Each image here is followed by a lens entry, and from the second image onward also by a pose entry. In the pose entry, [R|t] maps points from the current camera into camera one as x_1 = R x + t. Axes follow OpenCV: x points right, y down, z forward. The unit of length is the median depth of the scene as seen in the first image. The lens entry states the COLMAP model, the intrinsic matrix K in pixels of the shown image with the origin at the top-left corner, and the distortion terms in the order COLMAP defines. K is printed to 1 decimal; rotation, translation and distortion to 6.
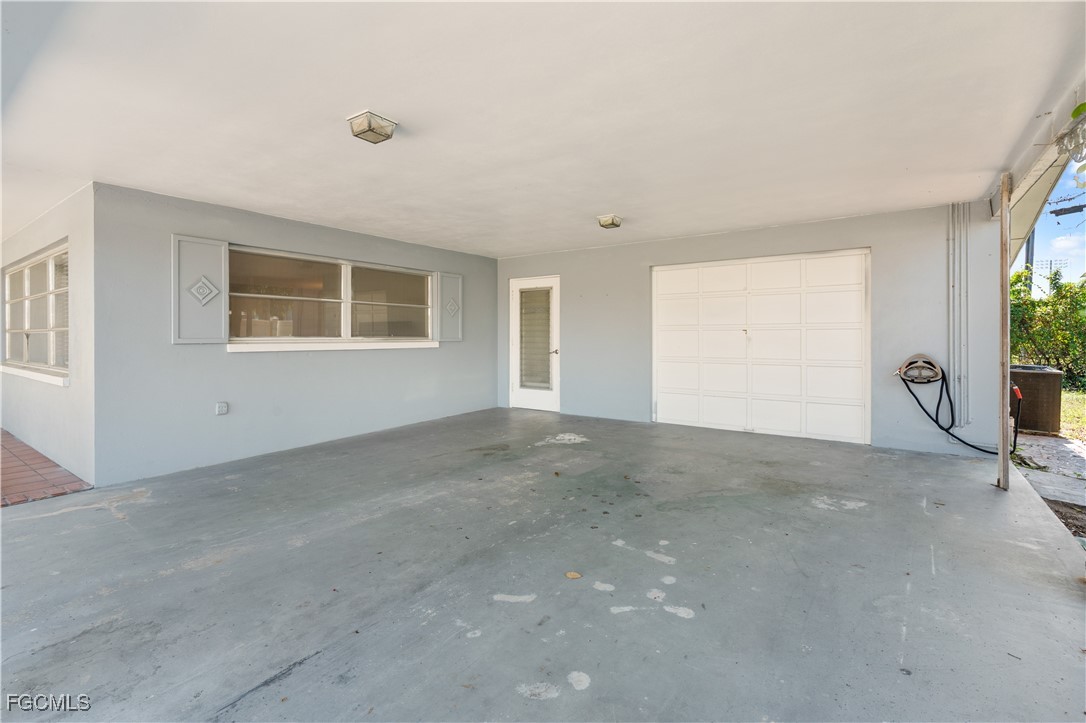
lens RADIAL K [[496.5, 0, 550.2], [0, 496.5, 332.6], [0, 0, 1]] dist [-0.000765, -0.000276]
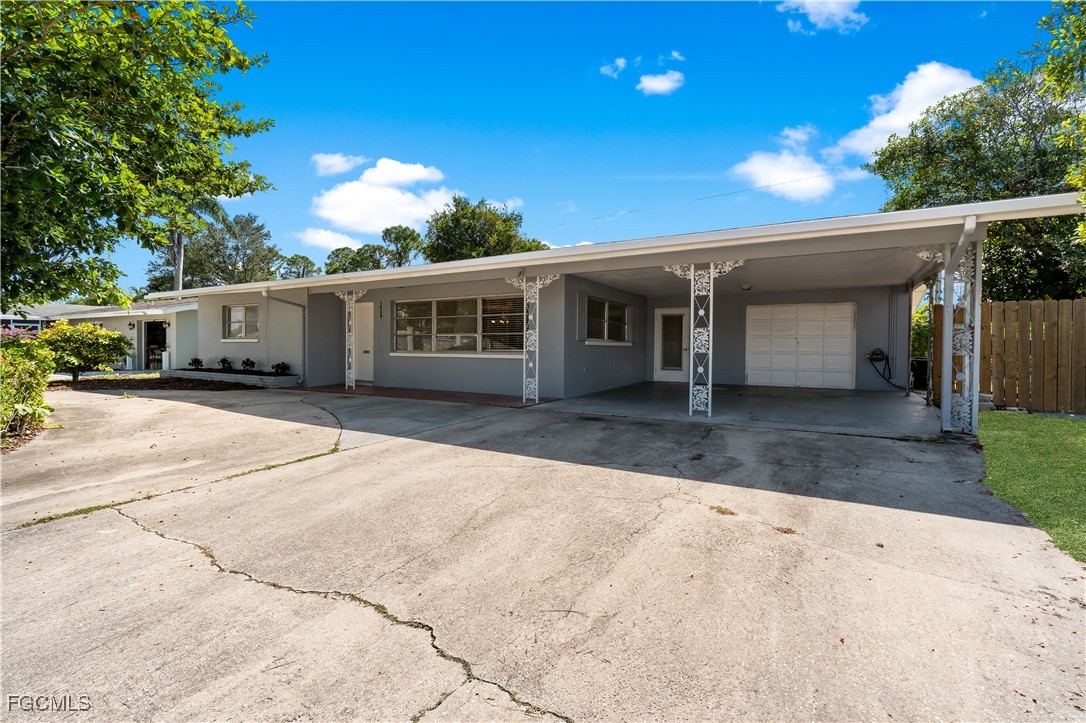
lens RADIAL K [[496.5, 0, 541.2], [0, 496.5, 357.2], [0, 0, 1]] dist [-0.000765, -0.000276]
pose [[0.996234, 0.008376, 0.086301, -0.919152], [-0.010073, 0.999764, 0.019239, 0.049869], [-0.086119, -0.020036, 0.996083, -1.061827]]
